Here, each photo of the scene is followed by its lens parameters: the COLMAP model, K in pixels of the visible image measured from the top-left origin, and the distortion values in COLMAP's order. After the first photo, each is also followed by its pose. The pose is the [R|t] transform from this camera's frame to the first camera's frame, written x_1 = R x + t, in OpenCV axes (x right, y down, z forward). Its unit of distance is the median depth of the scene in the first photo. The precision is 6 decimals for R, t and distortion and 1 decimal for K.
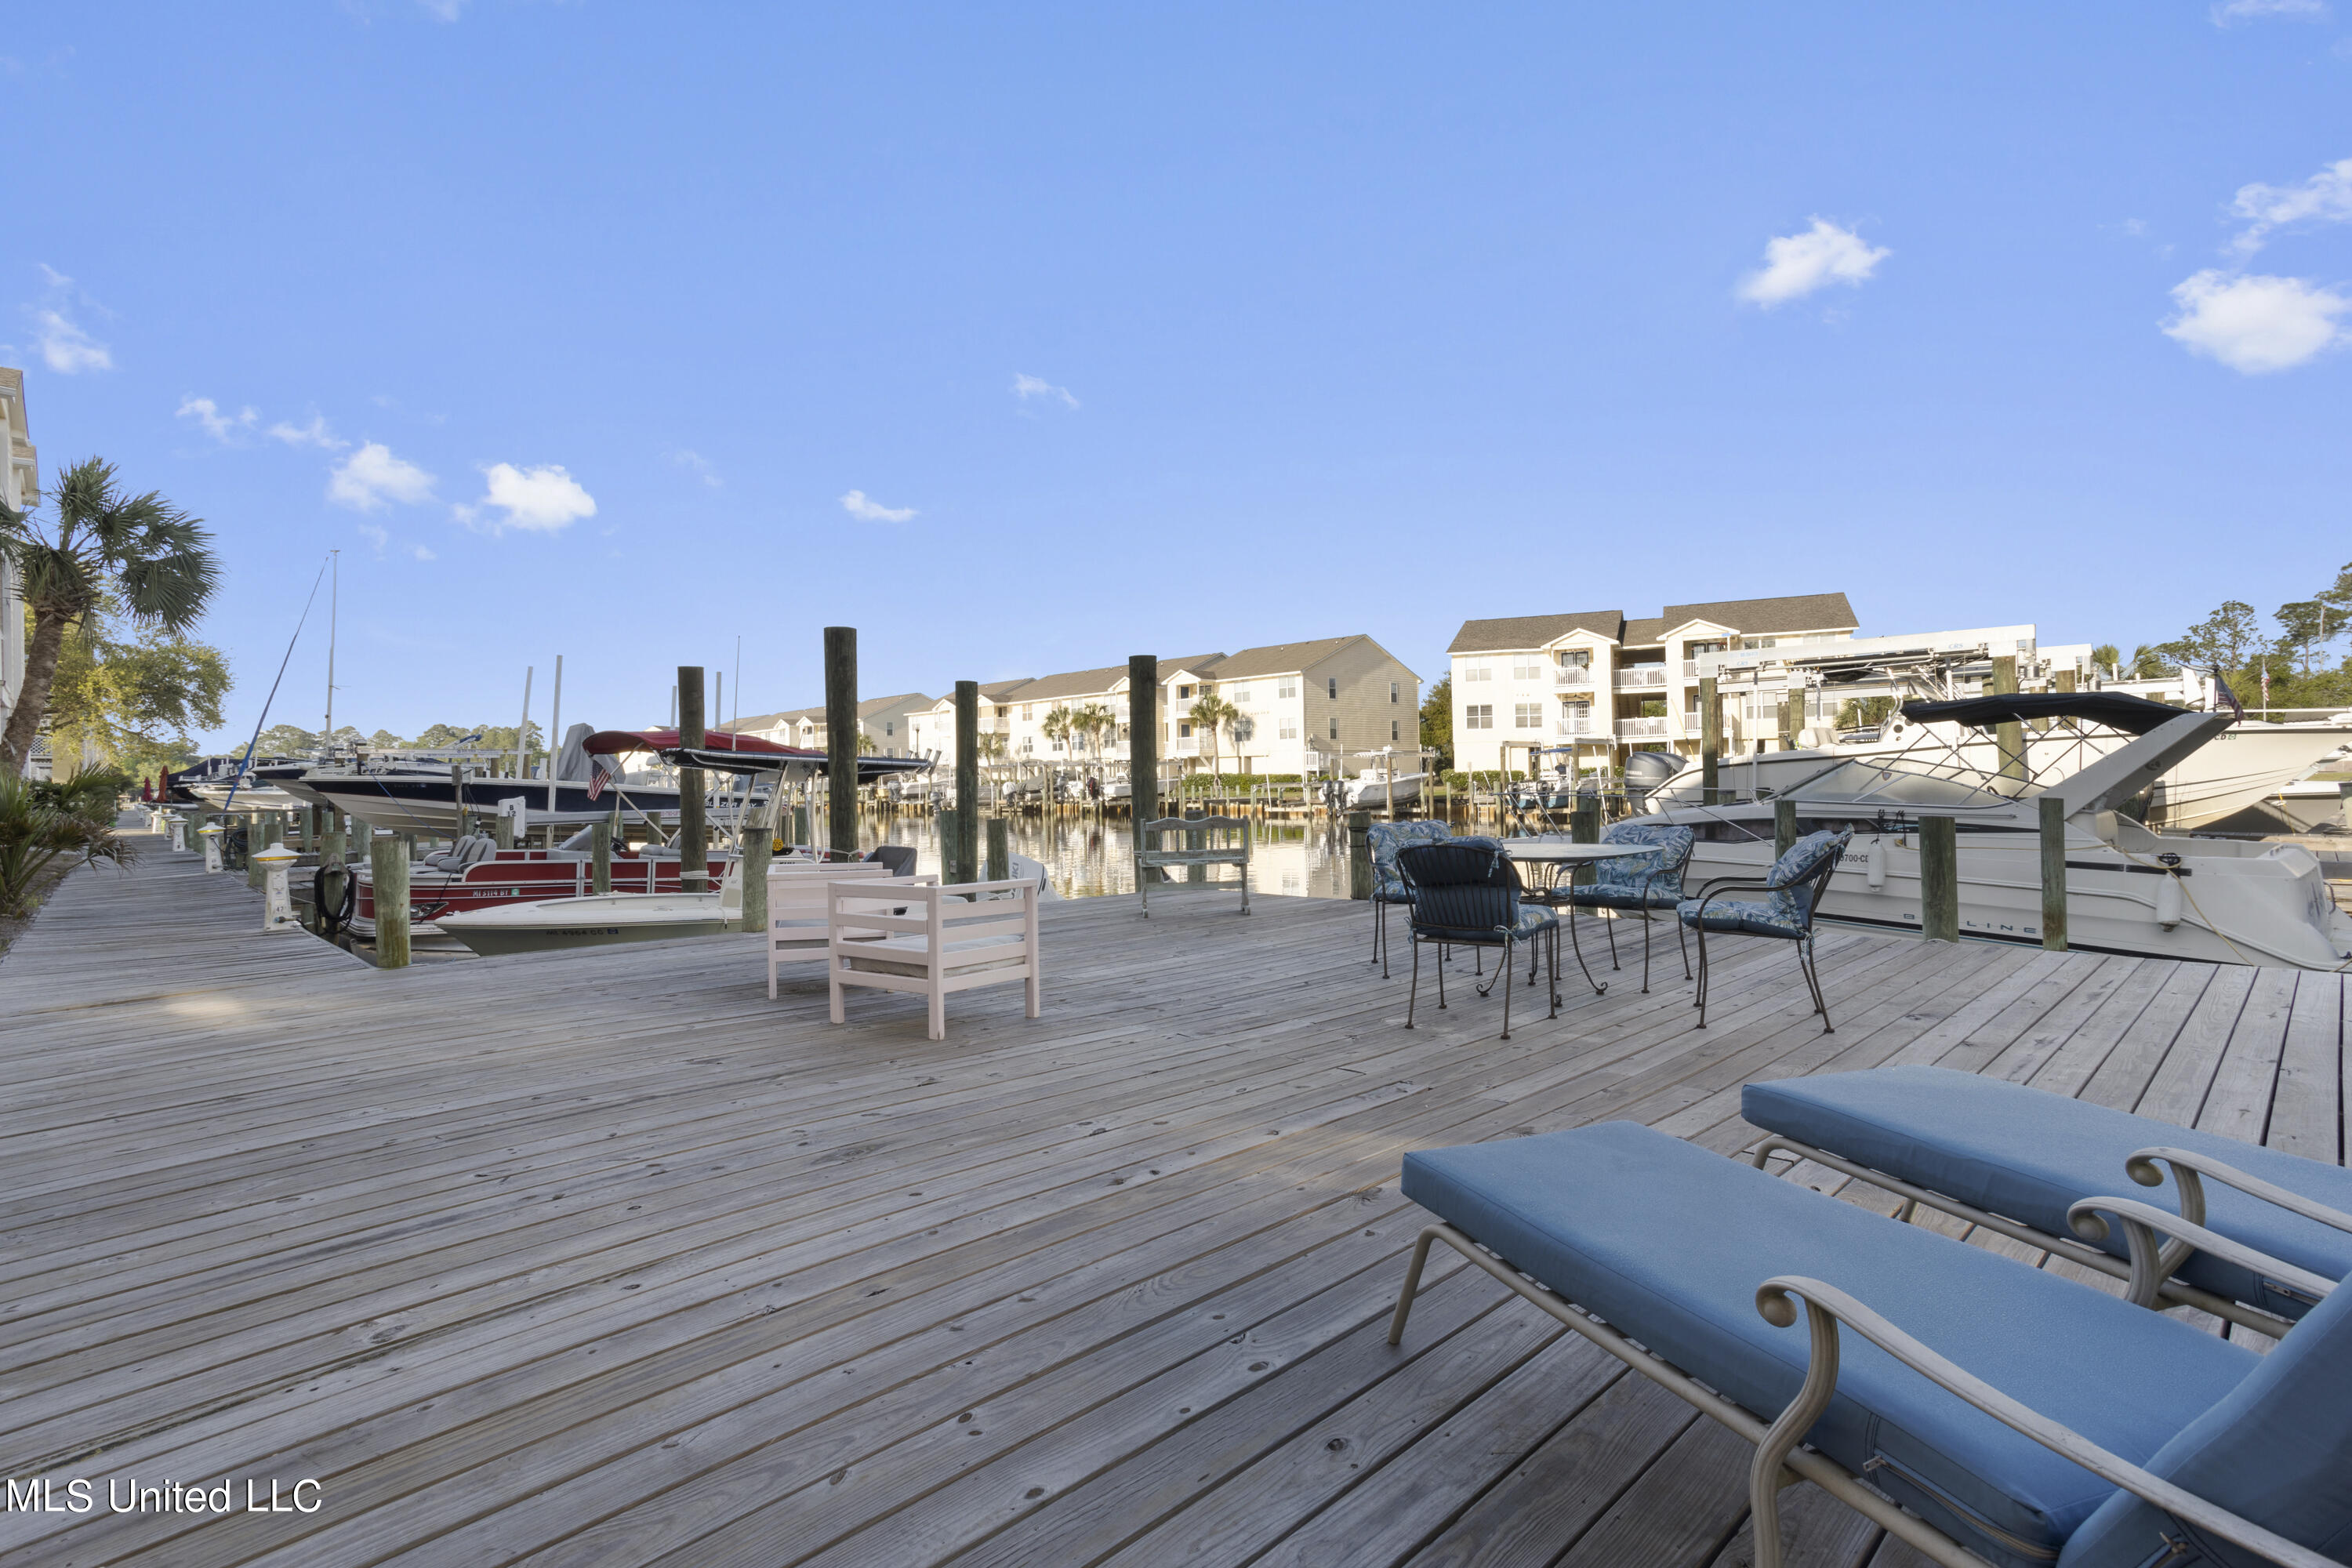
lens RADIAL K [[1179.6, 0, 1178.9], [0, 1179.6, 780.4], [0, 0, 1]] dist [-0.013051, 0.012853]
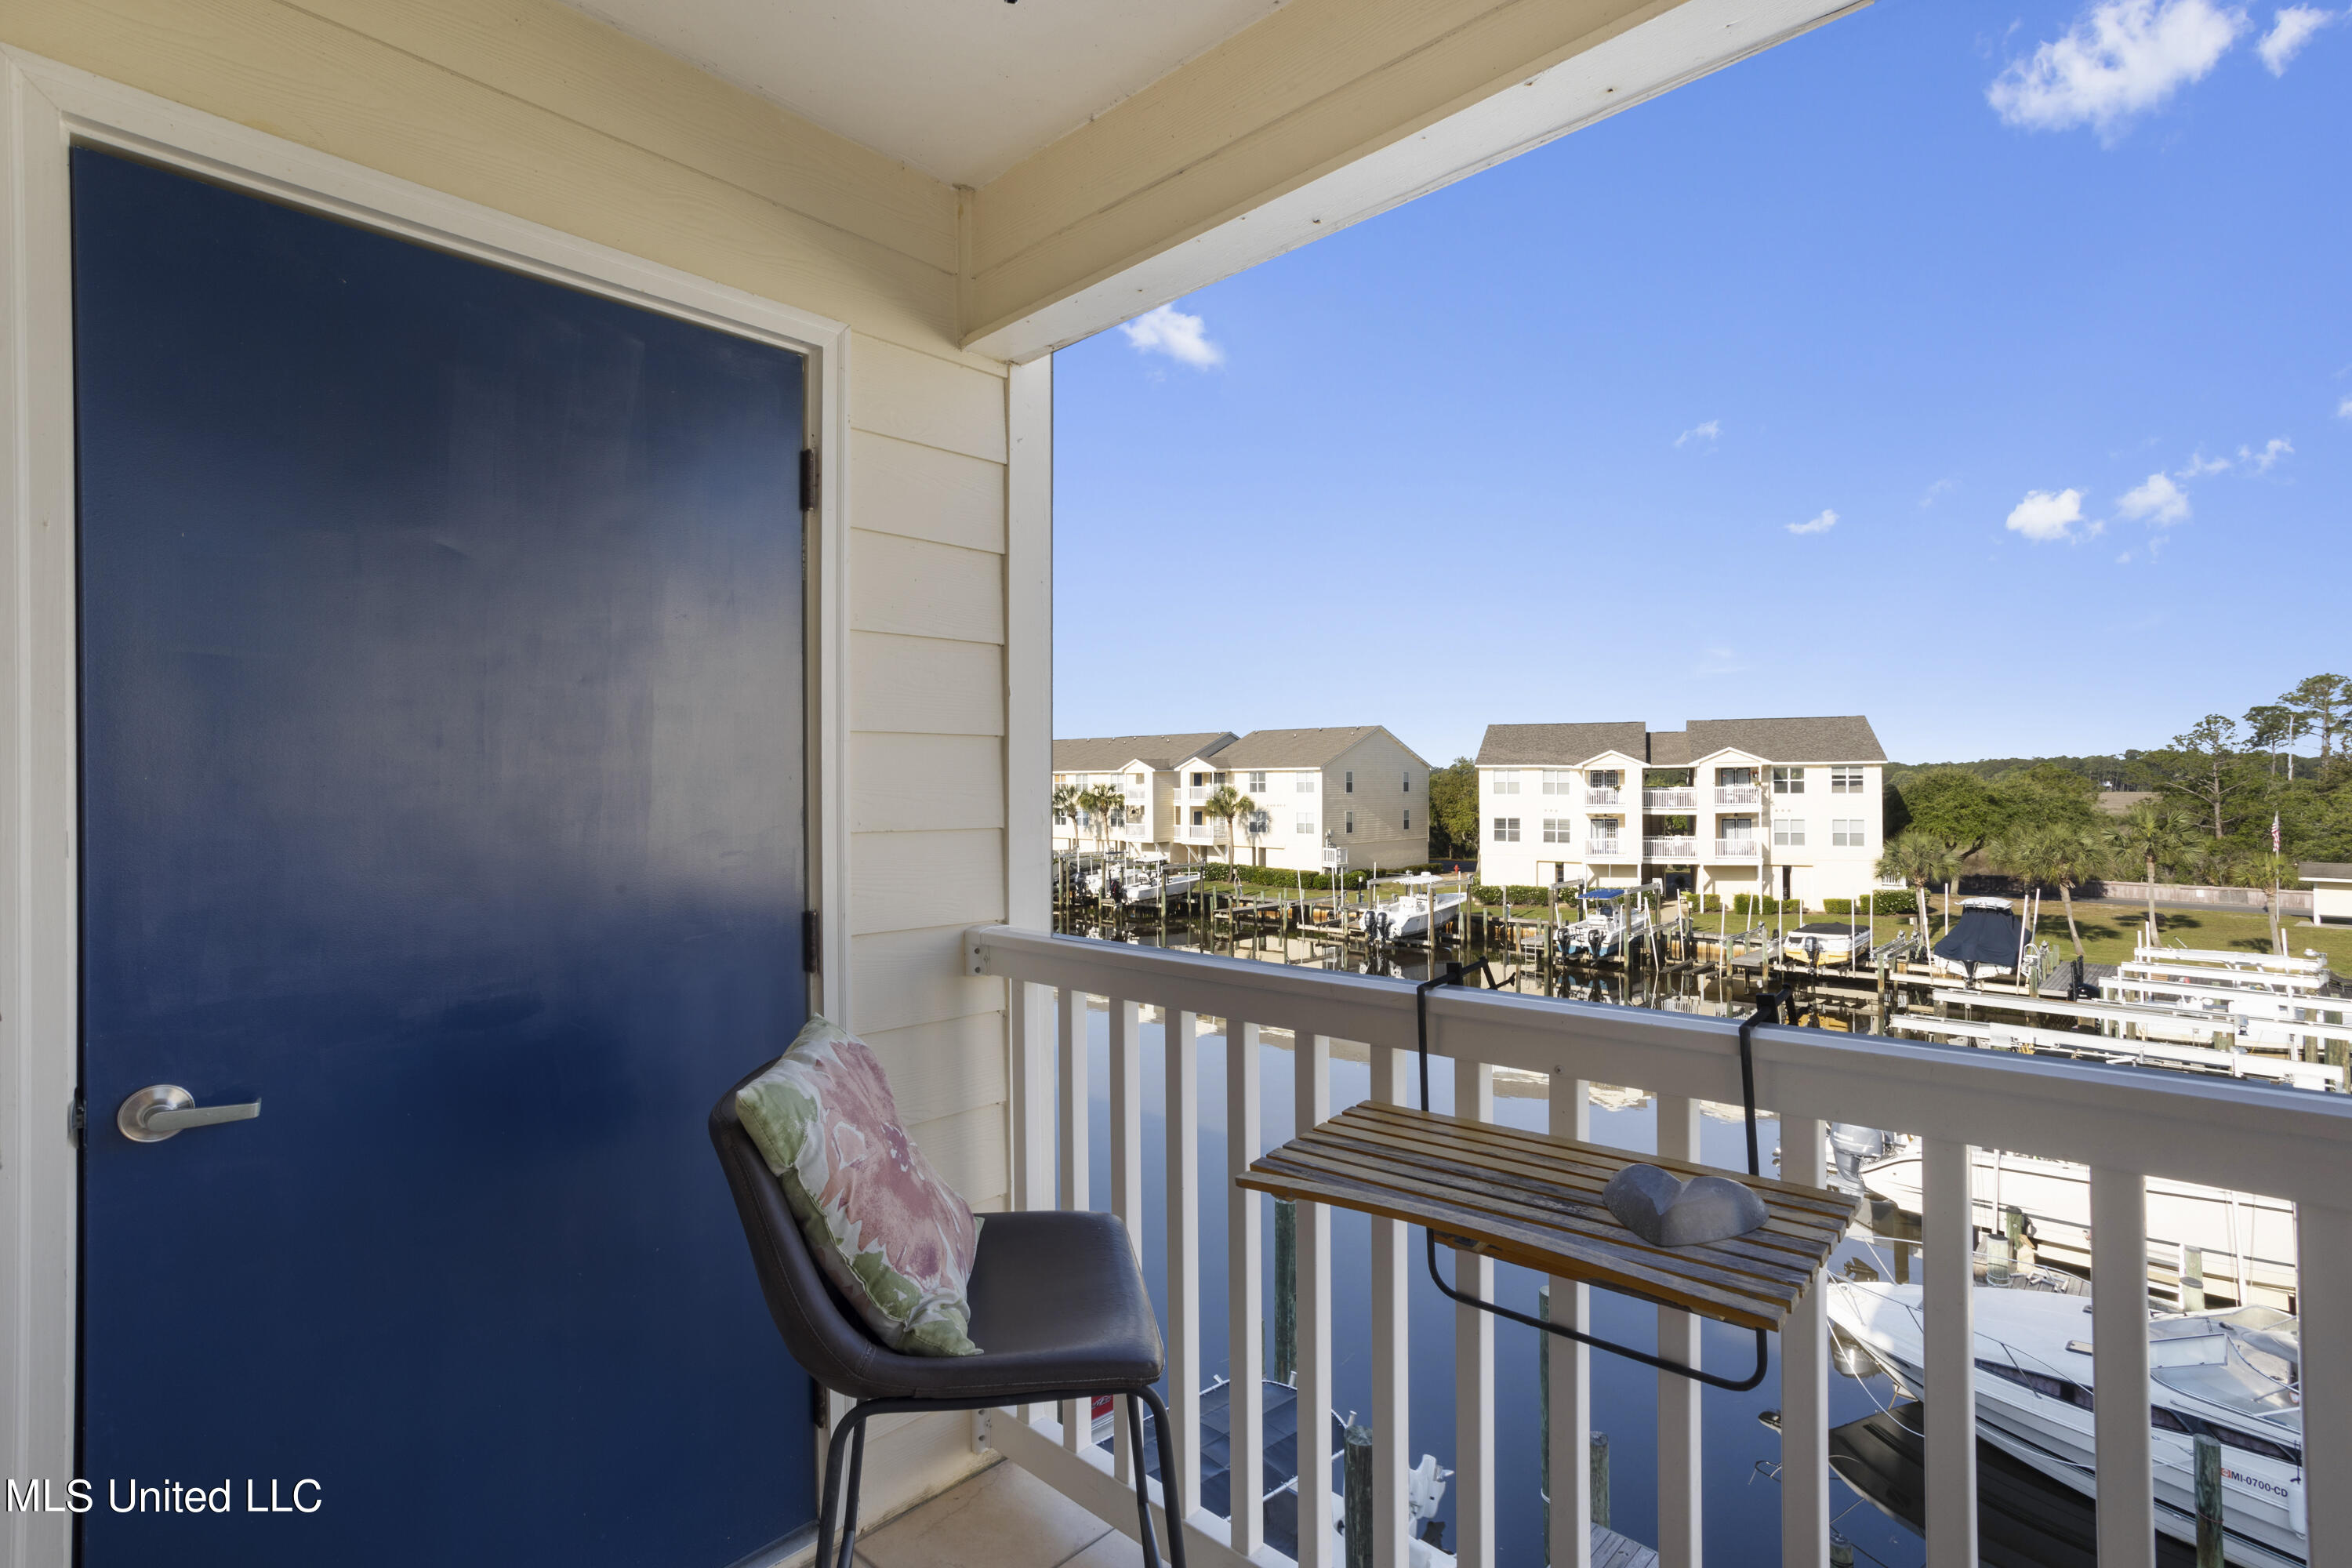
lens RADIAL K [[1179.6, 0, 1174.9], [0, 1179.6, 768.4], [0, 0, 1]] dist [-0.013051, 0.012853]
pose [[0.998536, 0.012397, 0.052646, -0.071491], [-0.012702, 0.999904, 0.005476, -0.095693], [-0.052573, -0.006136, 0.998598, 0.012284]]
